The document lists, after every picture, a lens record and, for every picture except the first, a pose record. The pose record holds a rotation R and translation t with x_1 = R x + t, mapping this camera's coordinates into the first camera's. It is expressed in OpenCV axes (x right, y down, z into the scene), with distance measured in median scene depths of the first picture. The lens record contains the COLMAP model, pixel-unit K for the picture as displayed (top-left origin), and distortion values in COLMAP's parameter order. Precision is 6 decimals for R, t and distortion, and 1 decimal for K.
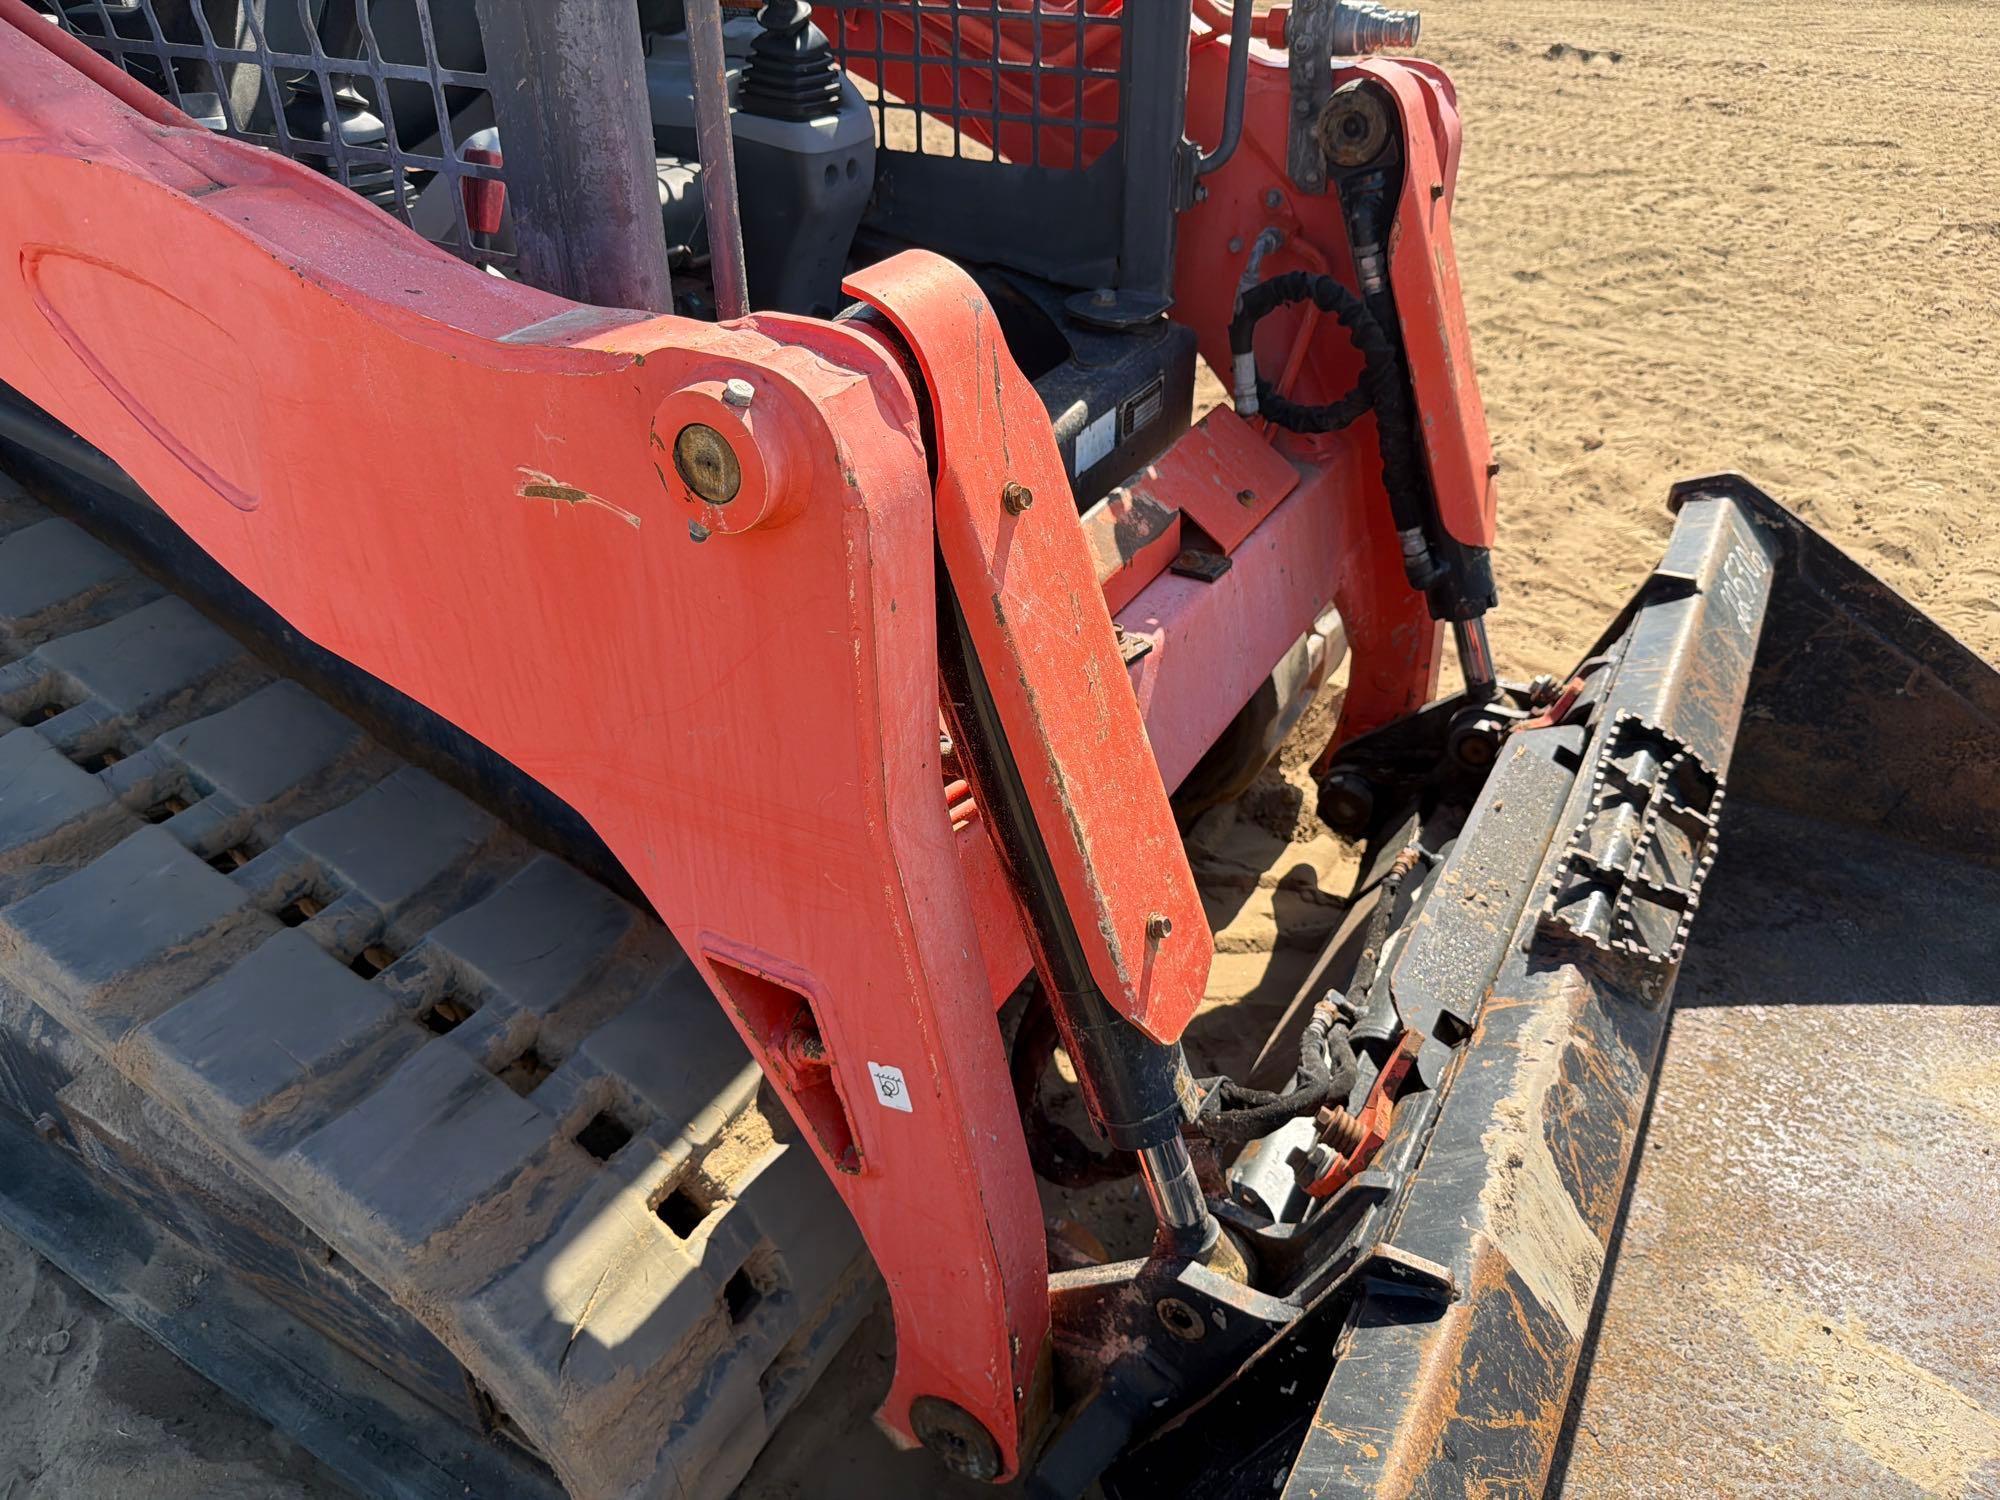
lens RADIAL K [[1419.3, 0, 996.7], [0, 1419.3, 745.8], [0, 0, 1]] dist [0.047787, -0.075828]
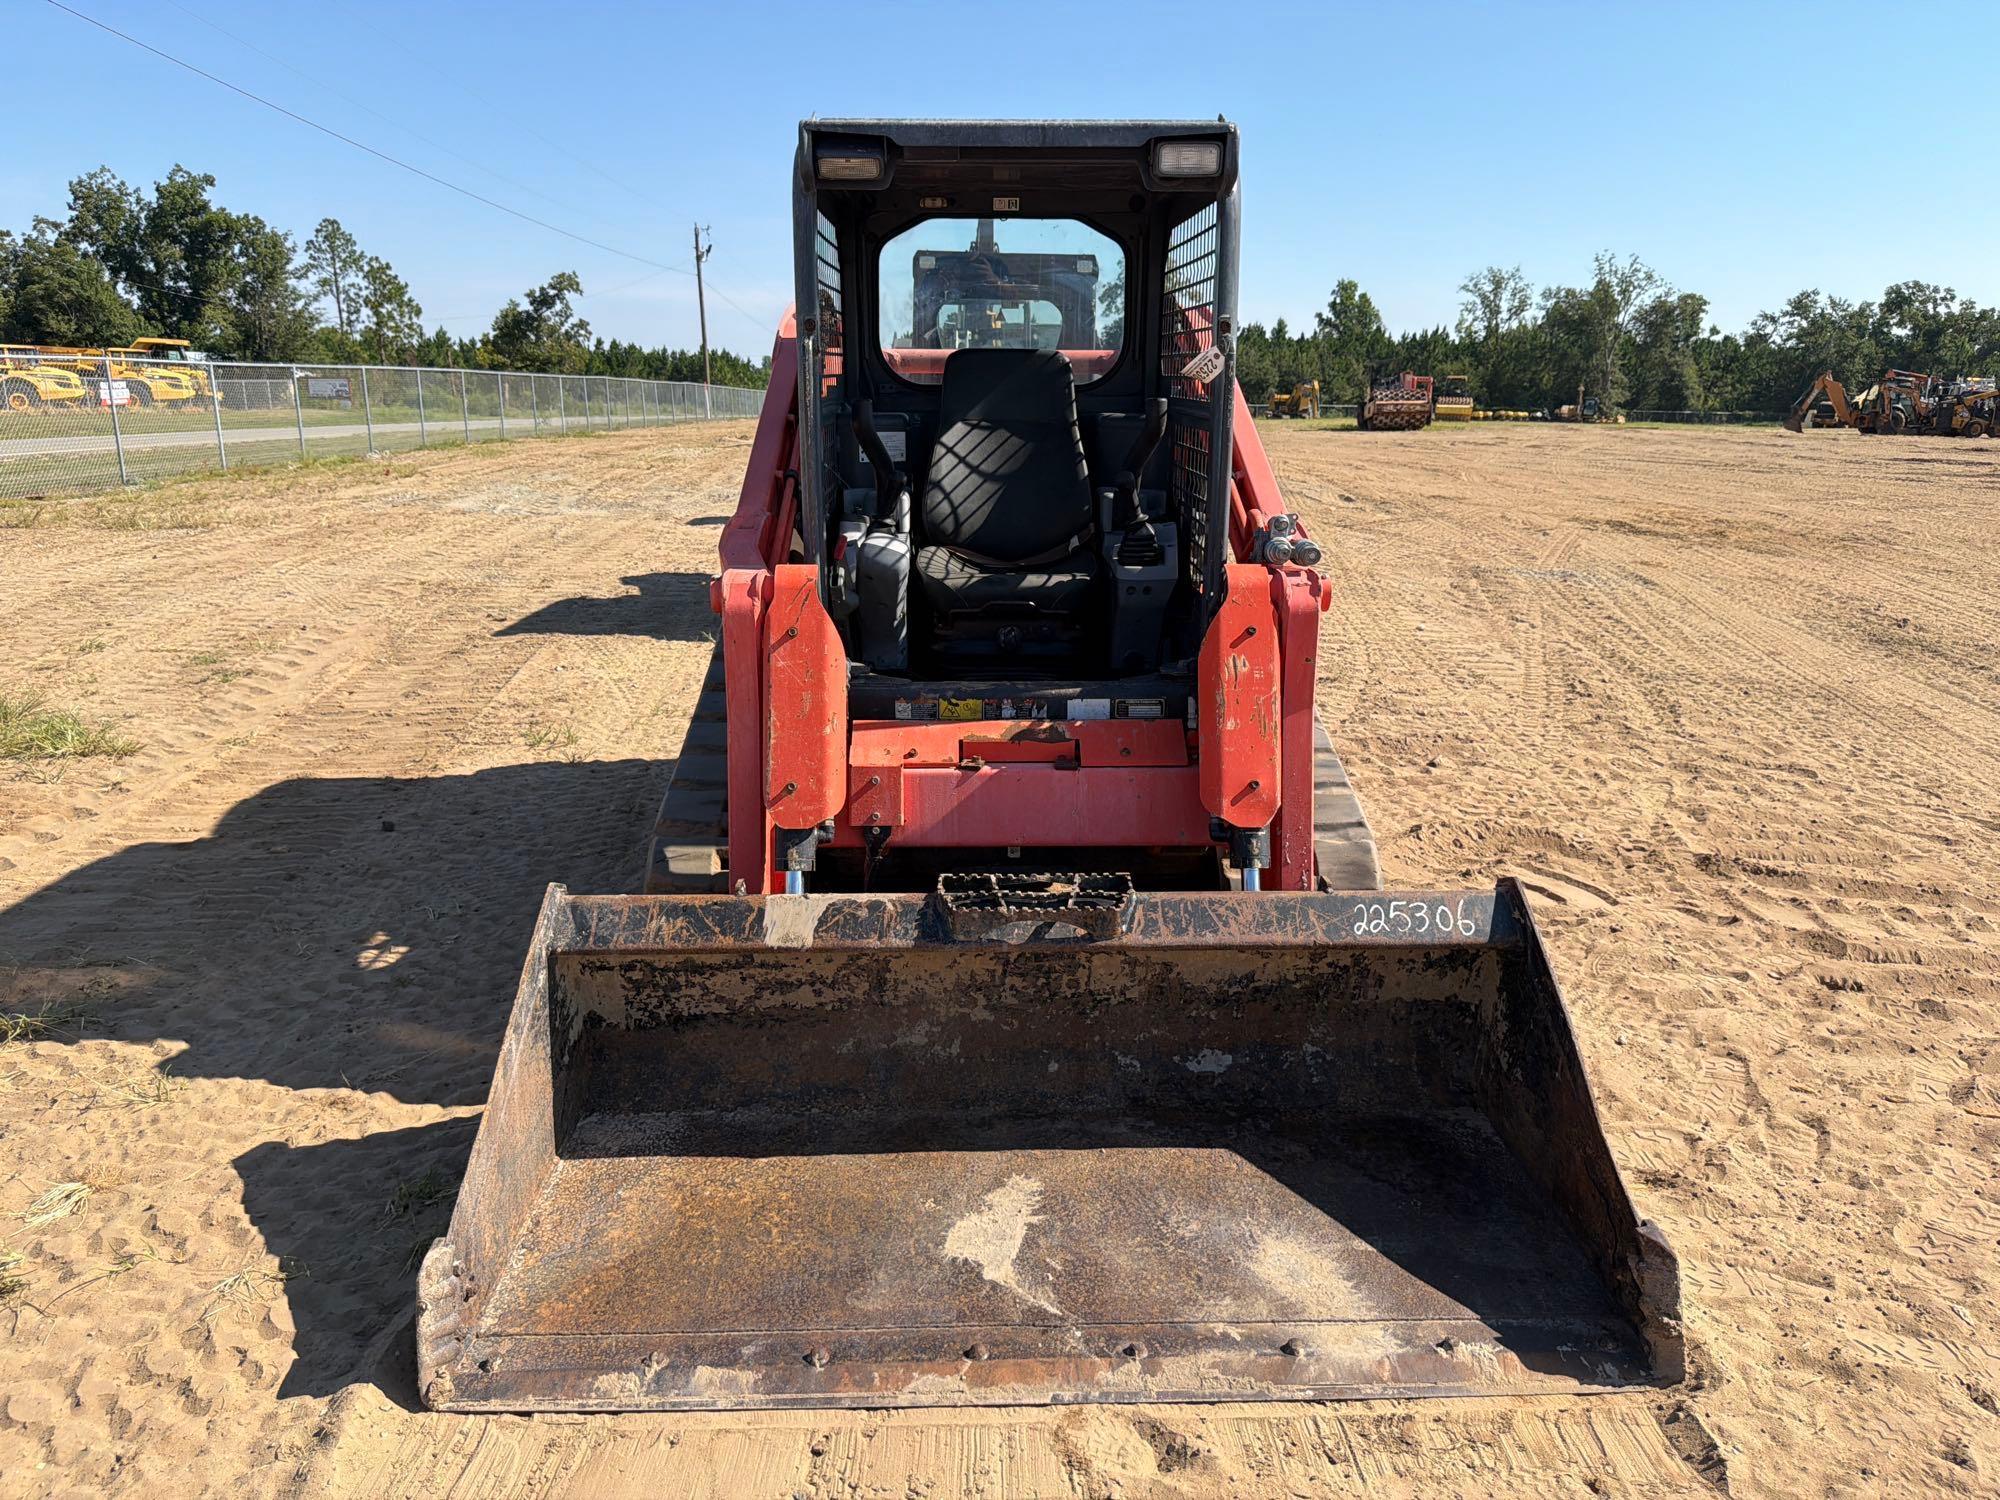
lens RADIAL K [[1419.3, 0, 996.3], [0, 1419.3, 737.2], [0, 0, 1]] dist [0.047787, -0.075828]
pose [[0.513160, 0.216928, -0.830427, 1.437439], [-0.470088, 0.880546, -0.060470, 0.009476], [0.718111, 0.421404, 0.553836, -0.190981]]
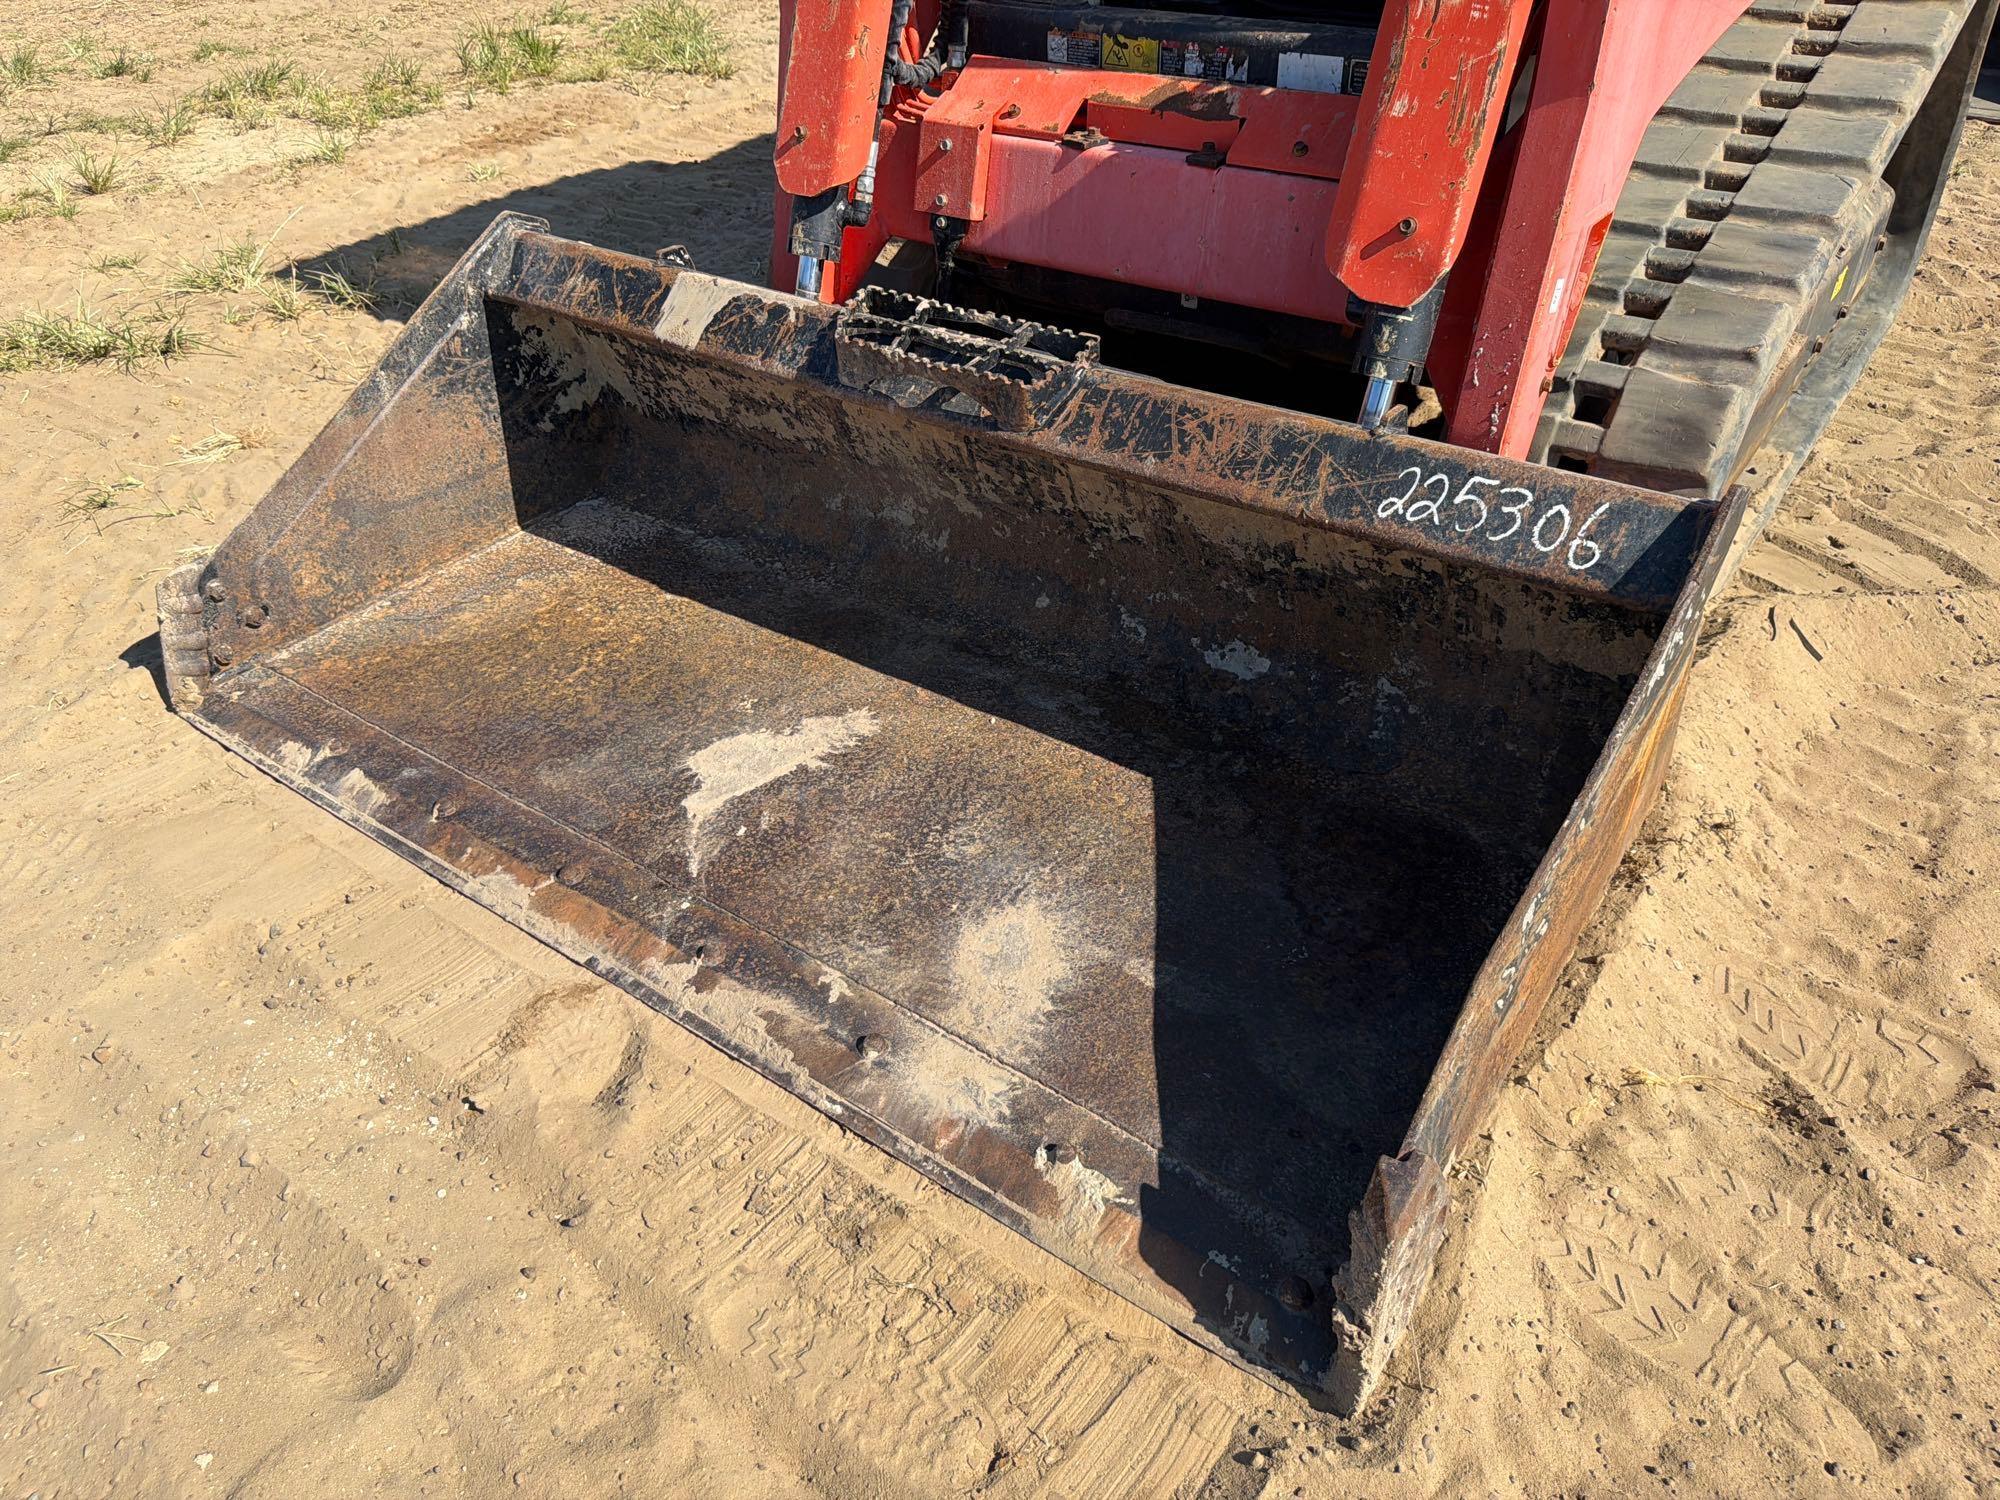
lens RADIAL K [[1419.3, 0, 980.2], [0, 1419.3, 748.9], [0, 0, 1]] dist [0.047787, -0.075828]
pose [[-0.130063, 0.587120, -0.798983, 1.232784], [-0.511177, 0.650772, 0.561421, -0.321803], [0.849578, 0.481442, 0.215481, 0.633671]]
